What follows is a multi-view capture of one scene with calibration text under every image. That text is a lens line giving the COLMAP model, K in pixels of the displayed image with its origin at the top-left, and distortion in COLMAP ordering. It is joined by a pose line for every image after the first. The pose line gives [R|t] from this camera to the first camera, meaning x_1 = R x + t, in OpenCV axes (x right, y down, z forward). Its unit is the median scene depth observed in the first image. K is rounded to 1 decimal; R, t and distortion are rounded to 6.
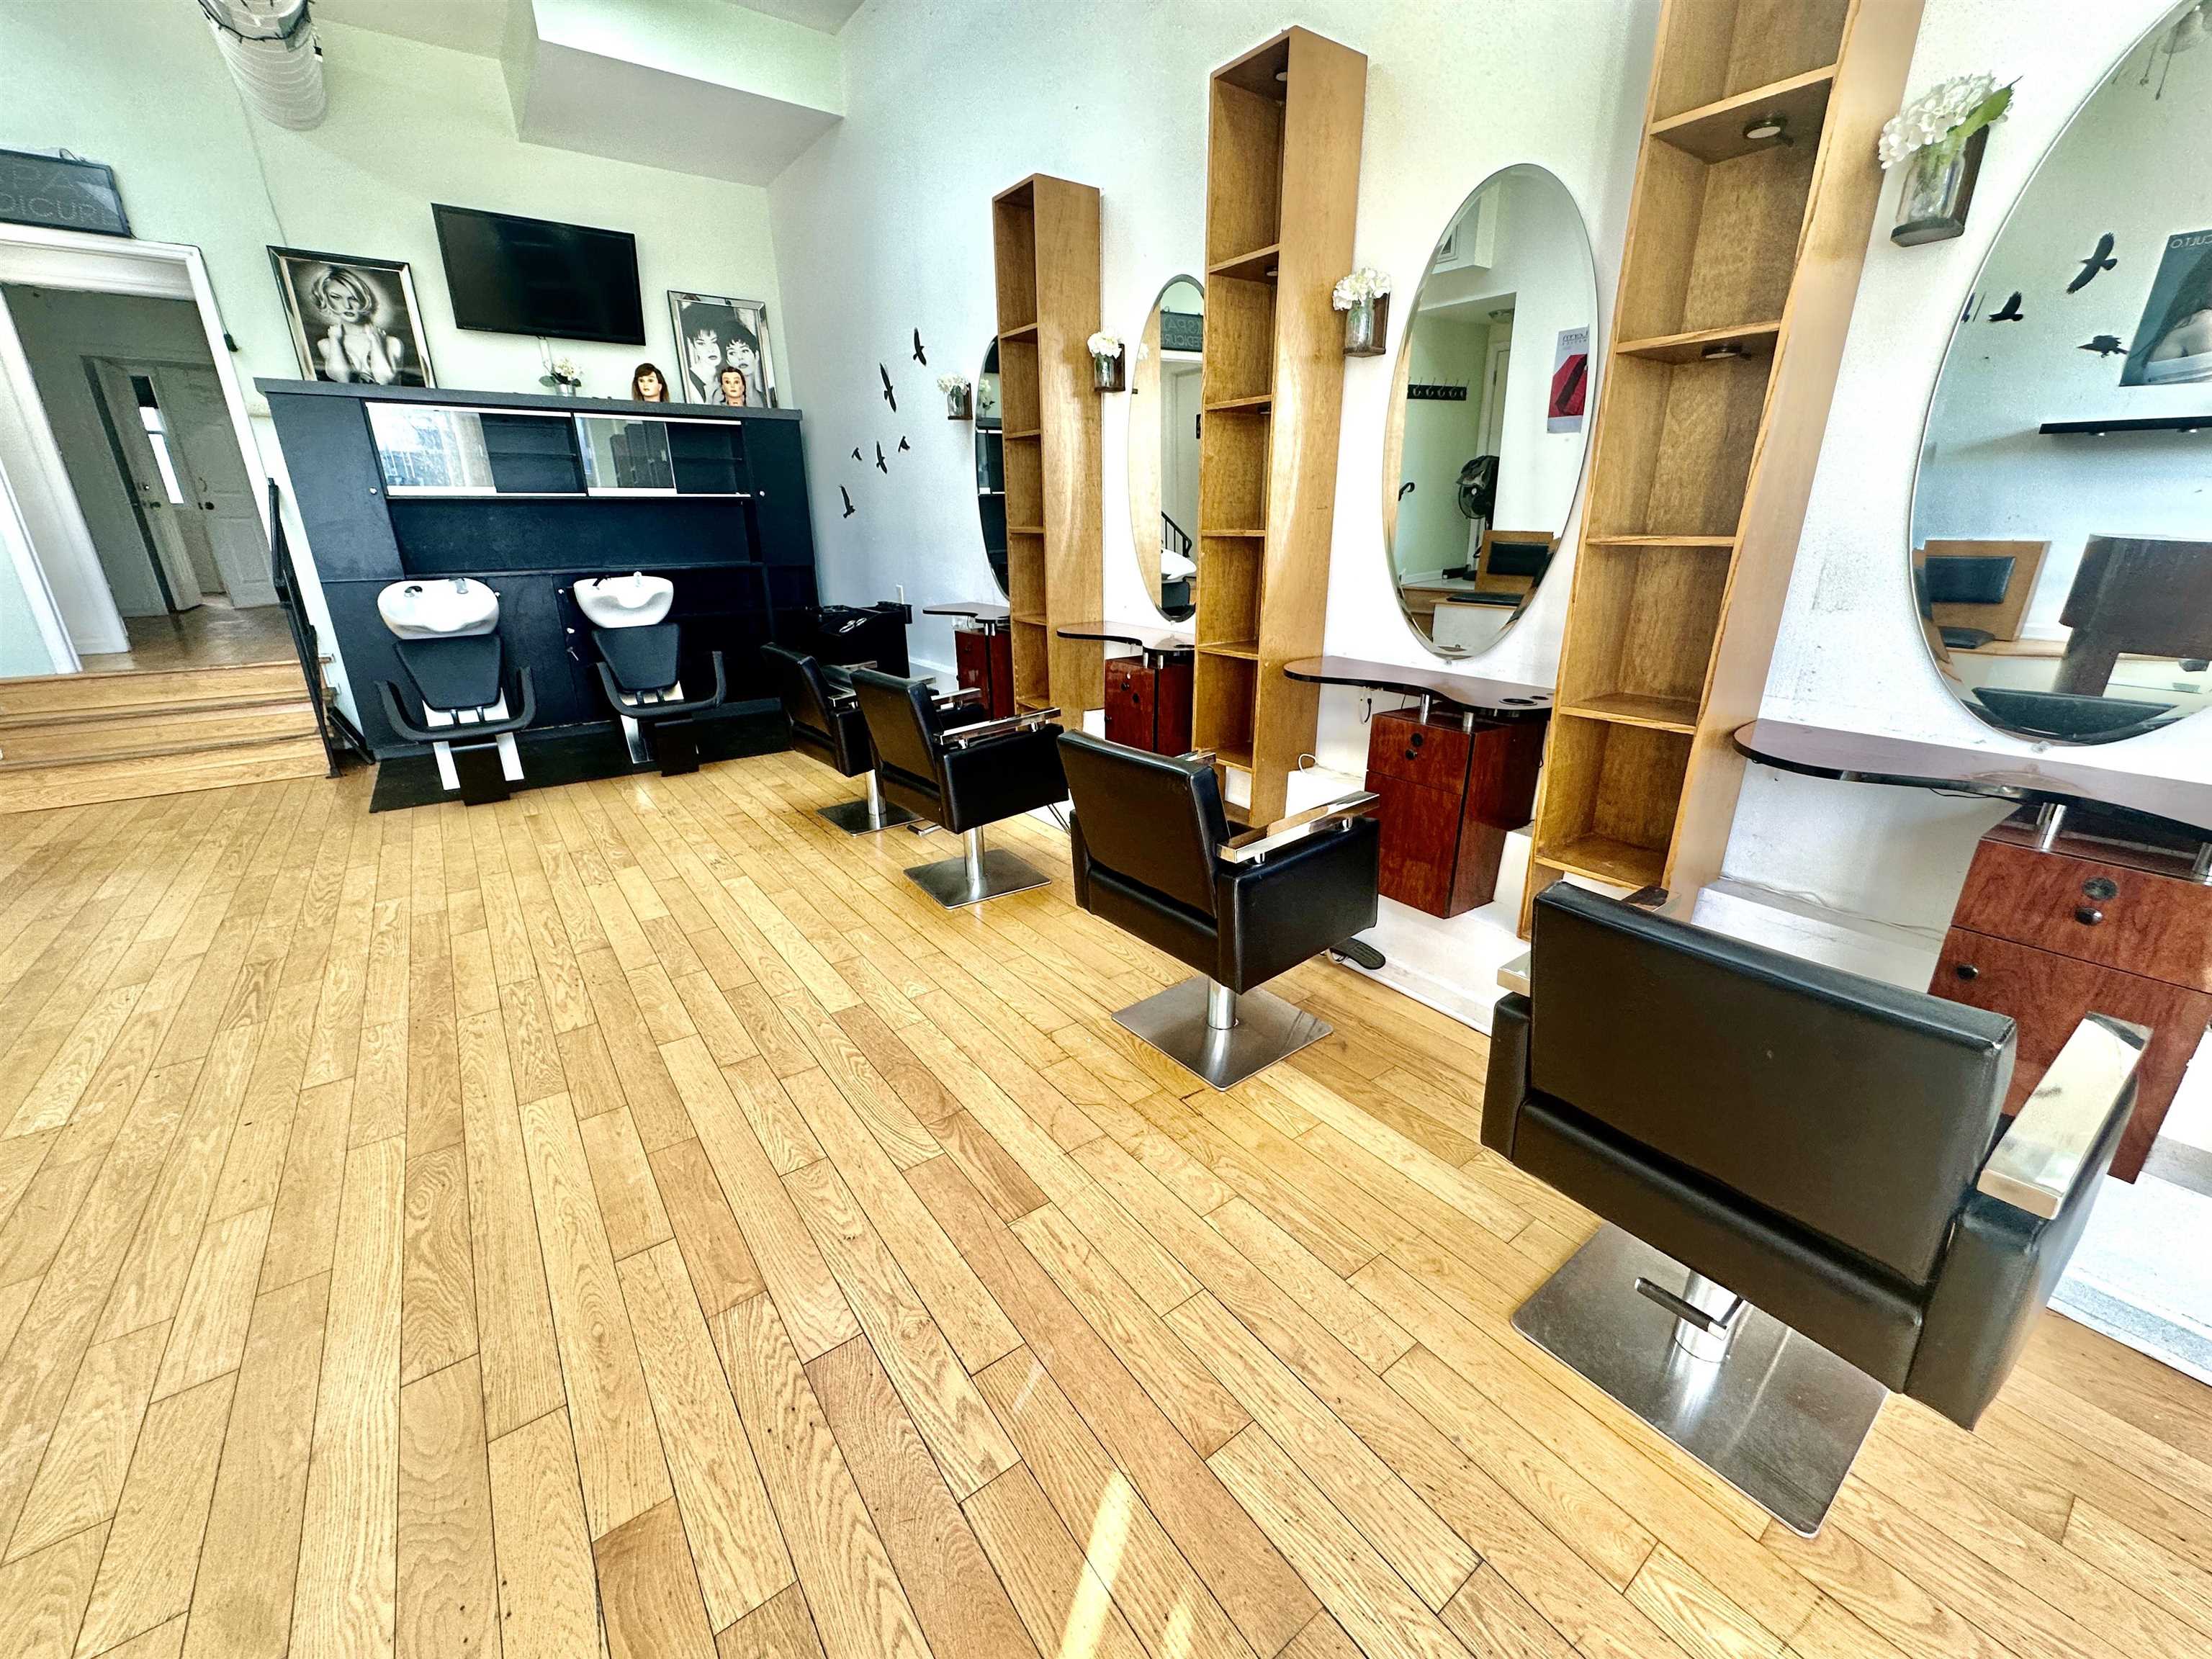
lens RADIAL K [[881.9, 0, 1104.1], [0, 881.9, 827.0], [0, 0, 1]] dist [-0.002025, 0.000632]
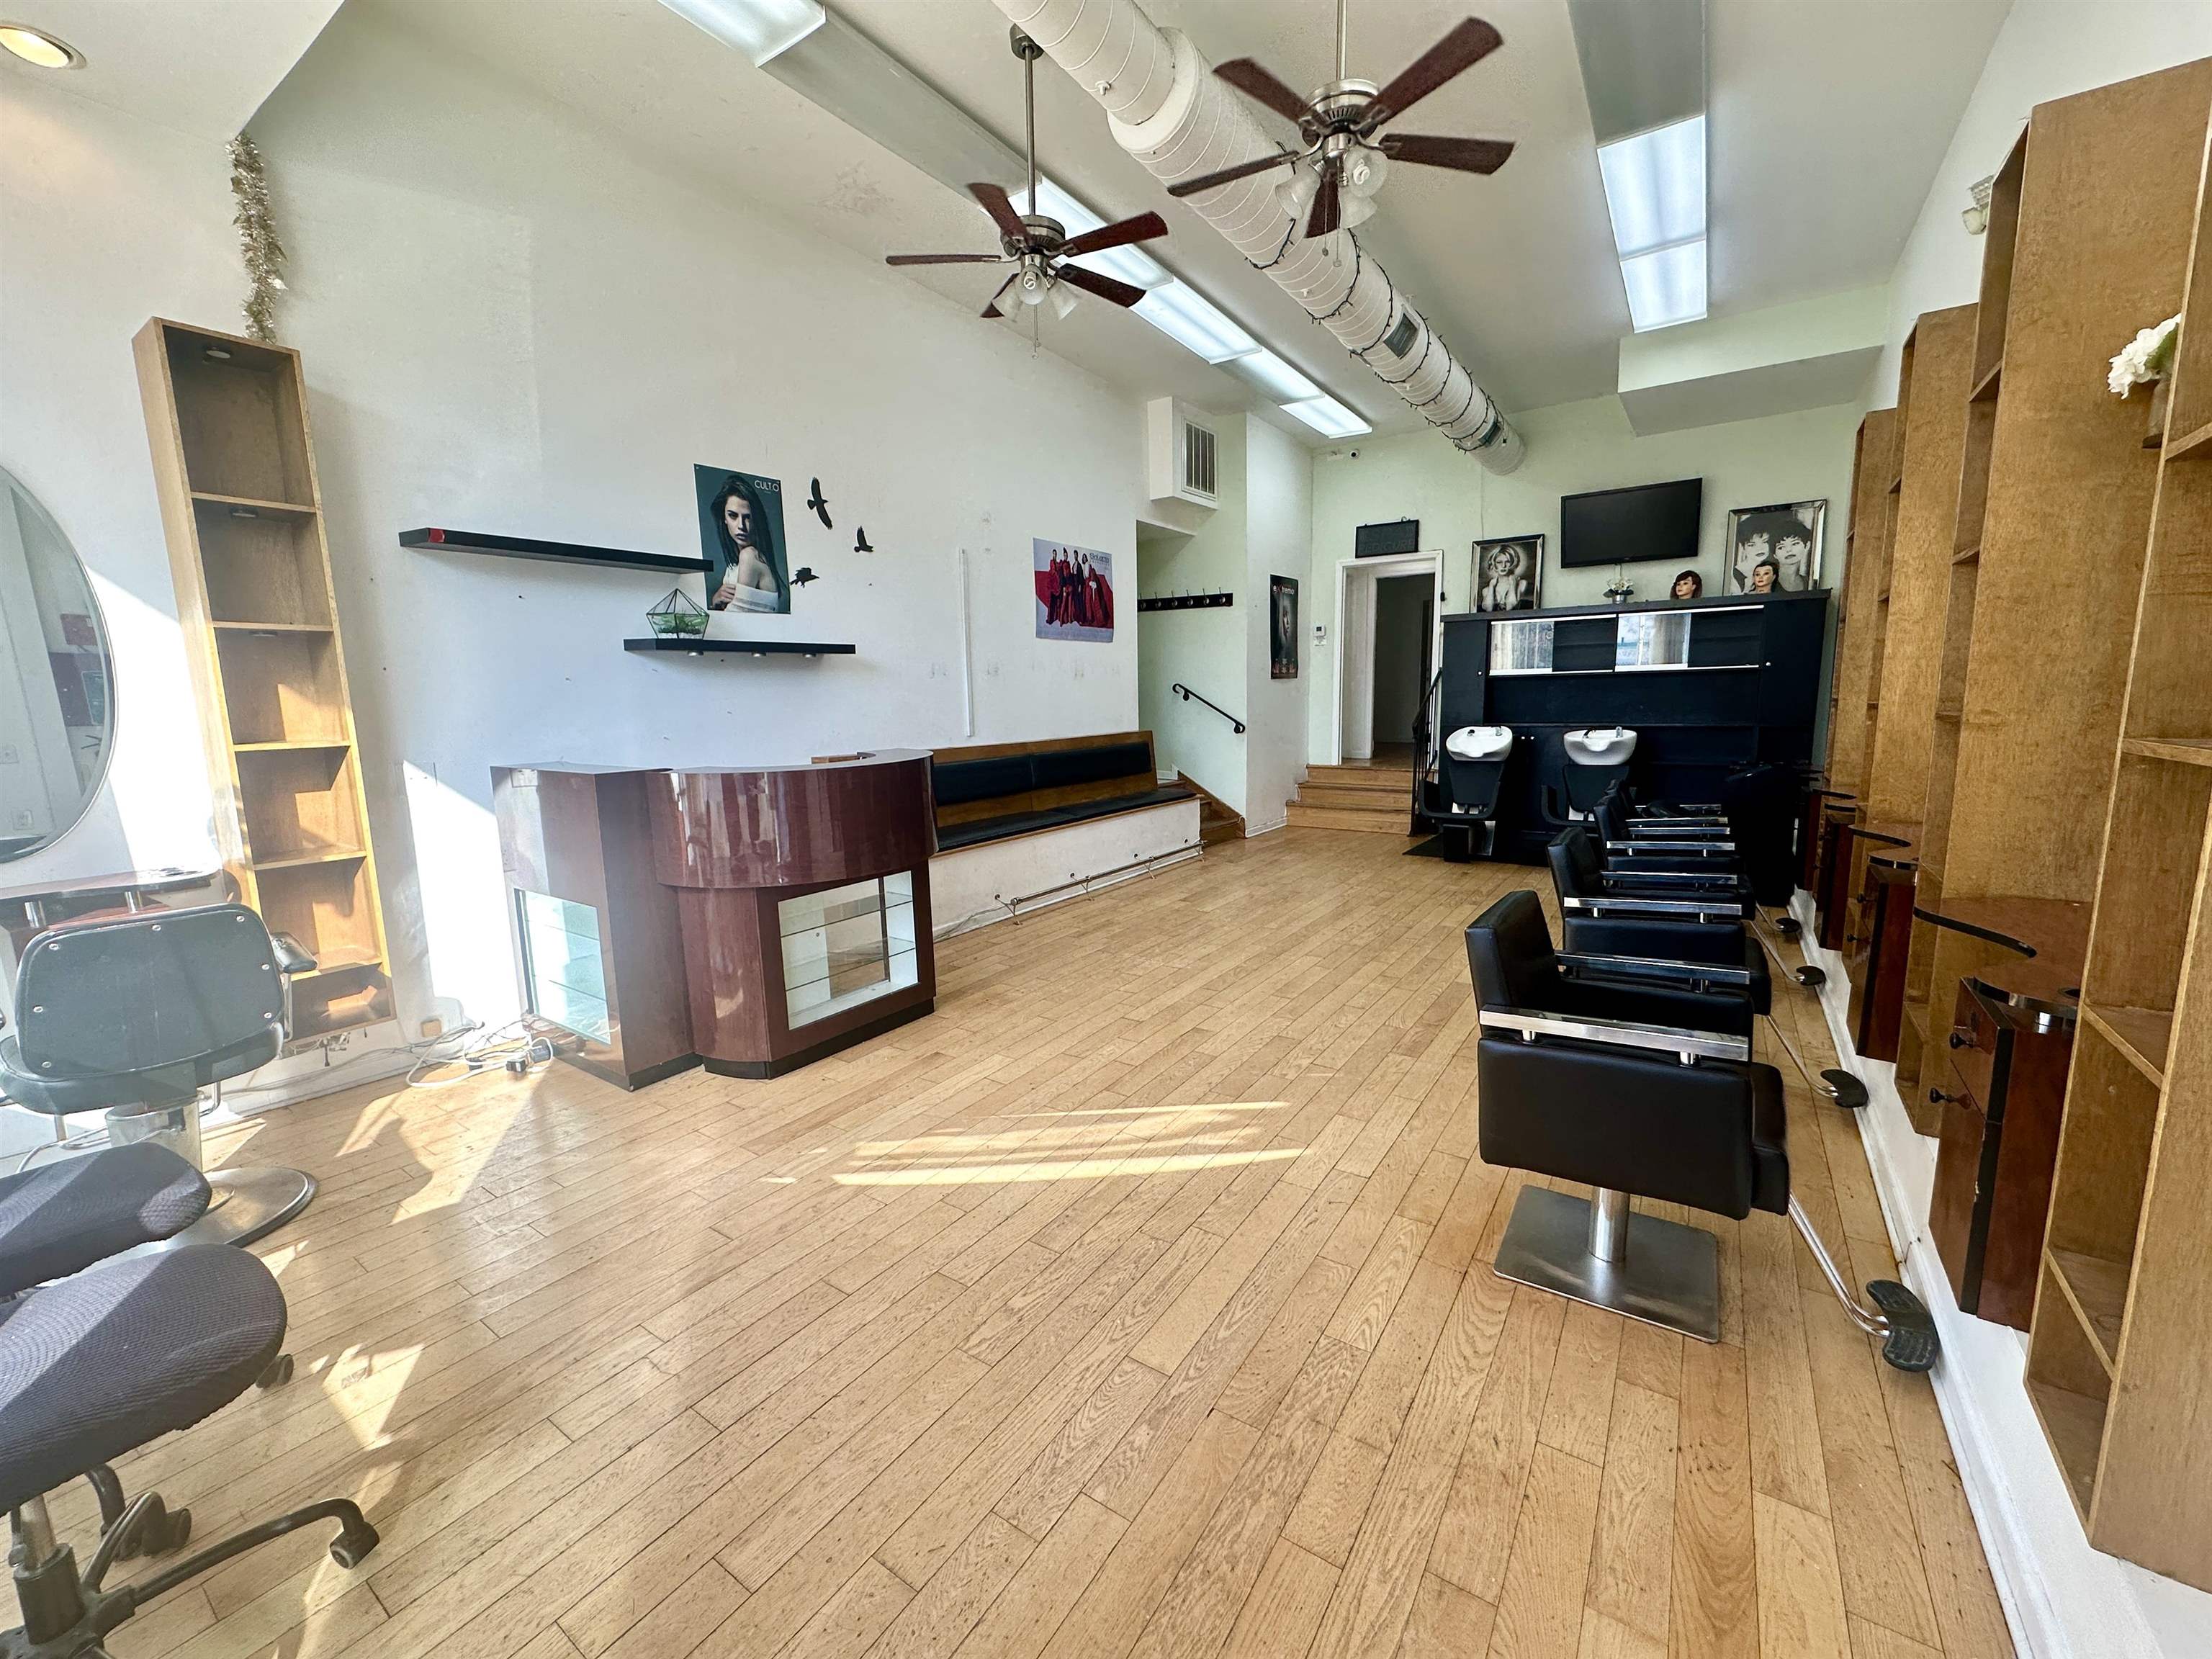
lens RADIAL K [[881.9, 0, 1104.1], [0, 881.9, 827.0], [0, 0, 1]] dist [-0.002025, 0.000632]
pose [[0.328224, 0.139748, -0.934205, 0.502469], [-0.294993, 0.954696, 0.039170, 0.032552], [0.897356, 0.262728, 0.354579, -0.130617]]
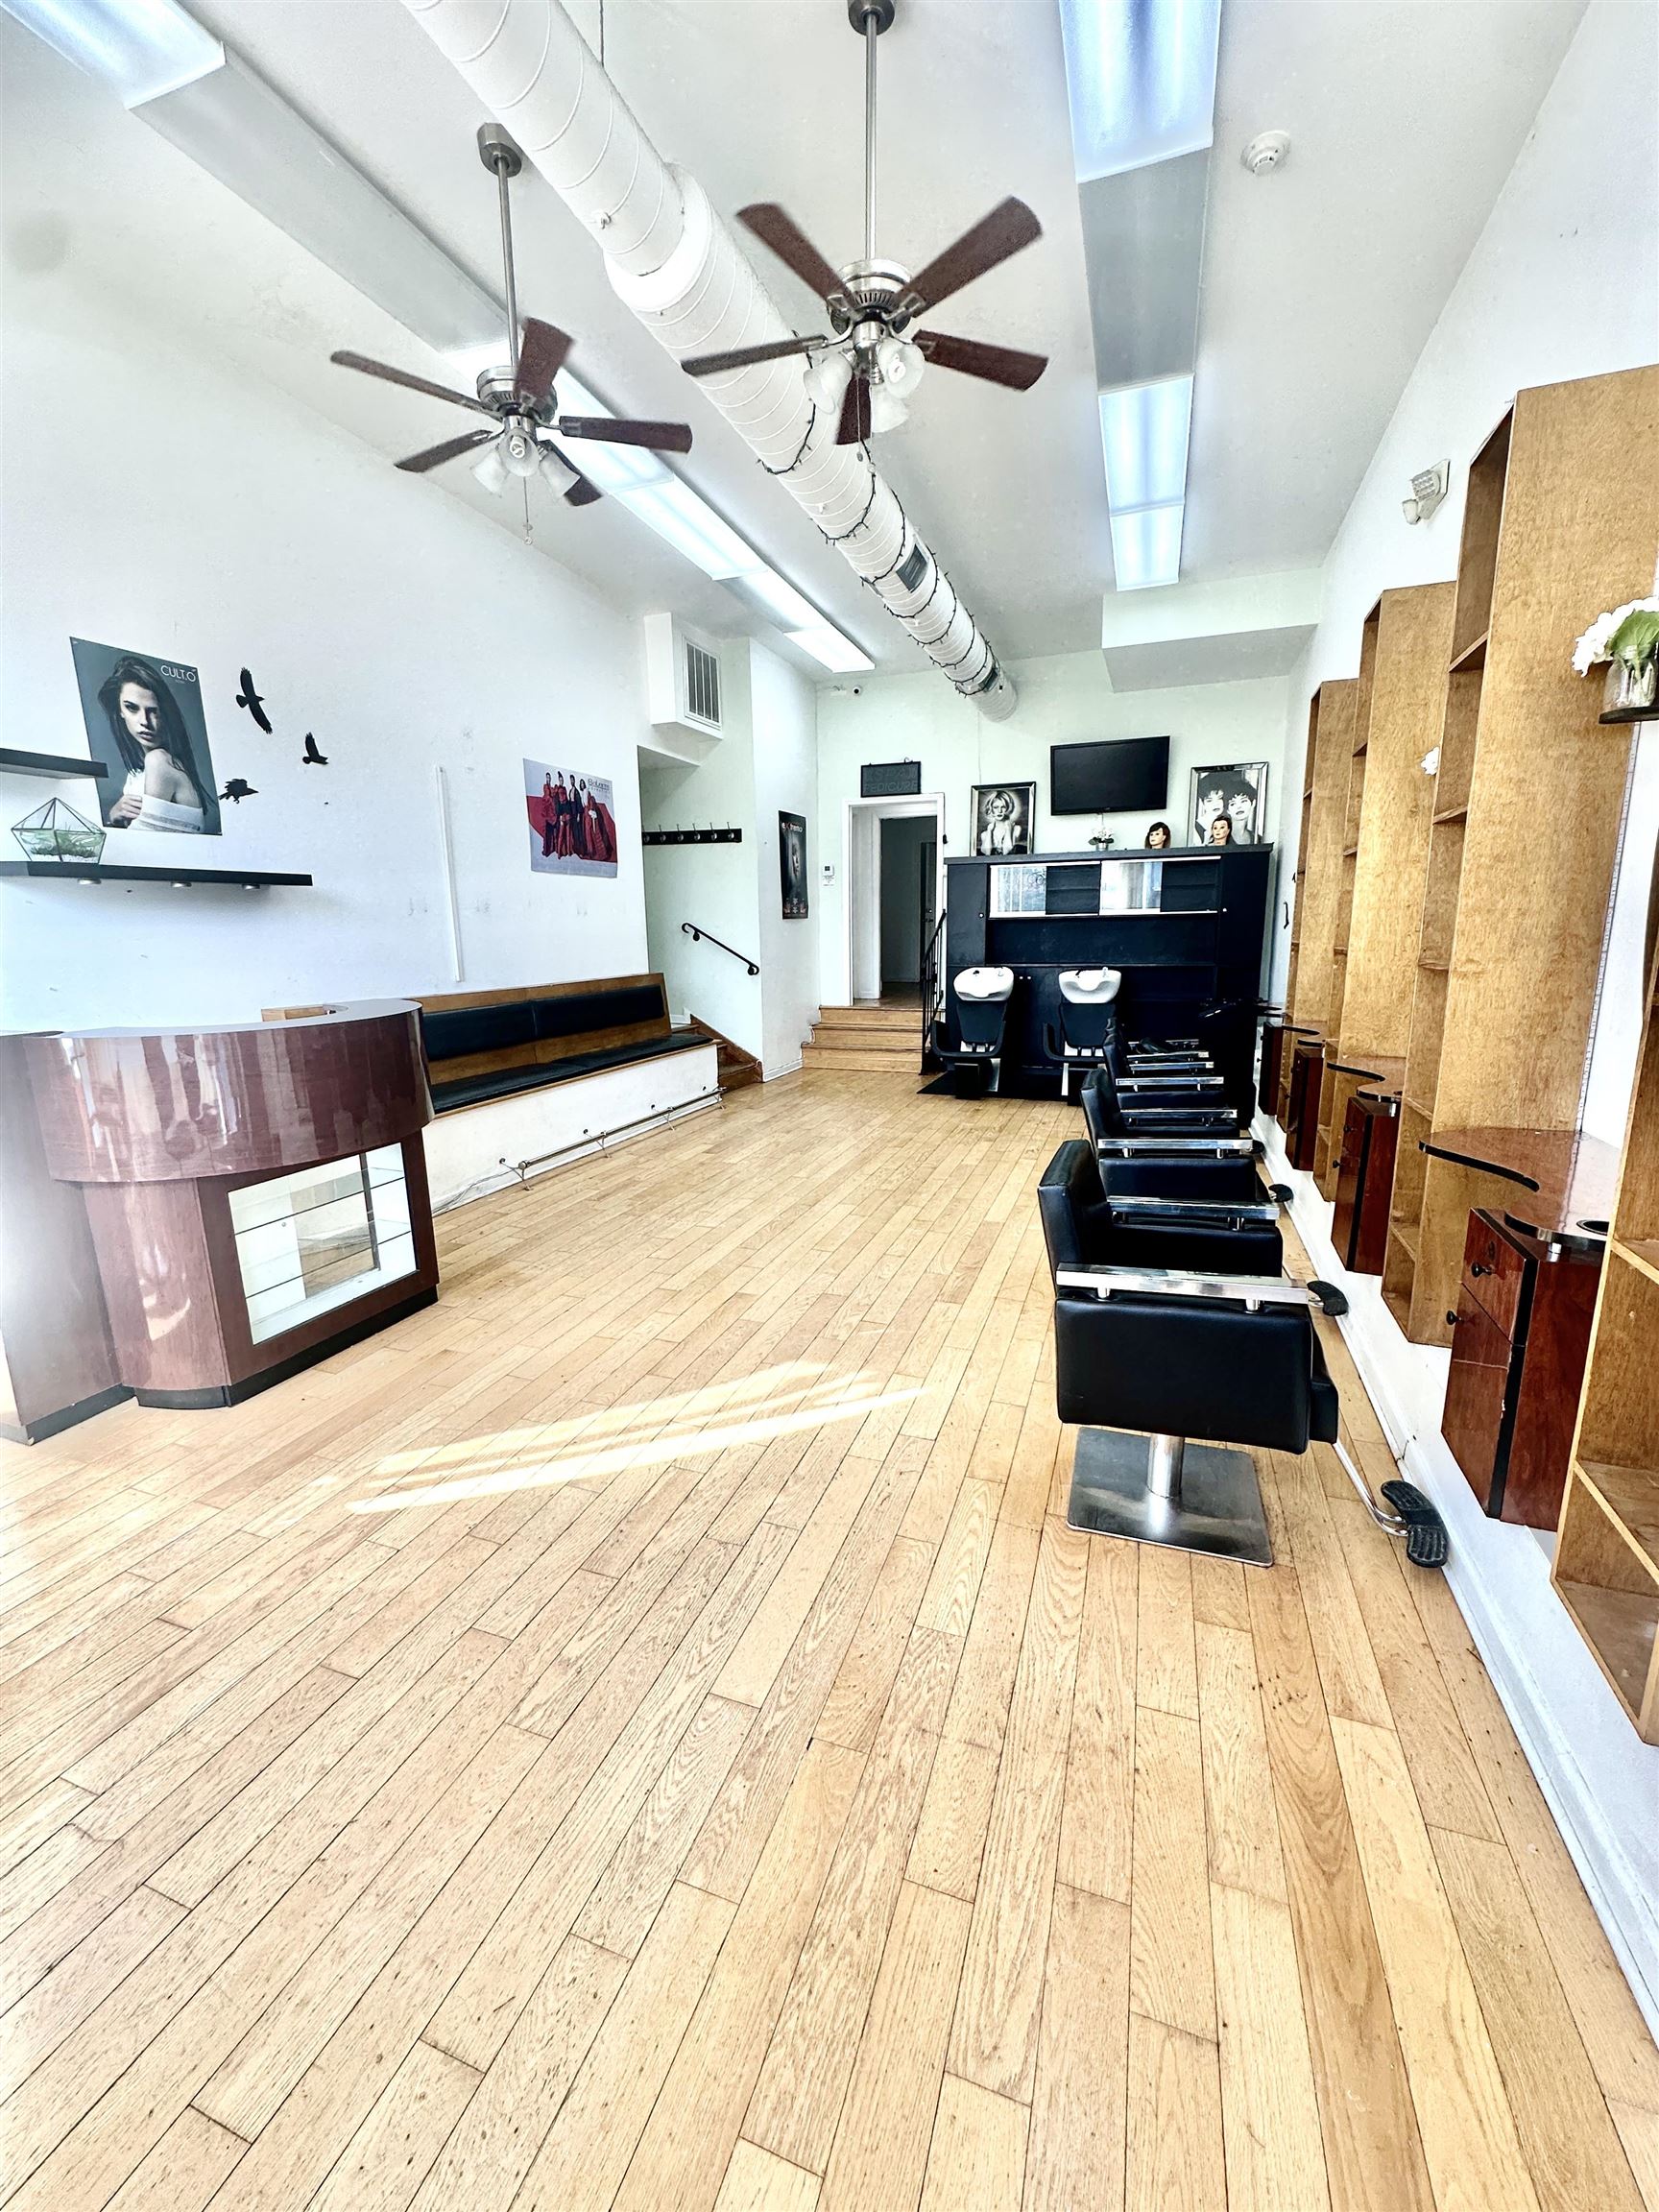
lens RADIAL K [[881.9, 0, 829.5], [0, 881.9, 1106.0], [0, 0, 1]] dist [-0.002025, 0.000632]
pose [[0.554304, 0.162622, -0.816273, 0.446962], [-0.265220, 0.964113, 0.011973, 0.029312], [0.788927, 0.209855, 0.577543, -0.132703]]
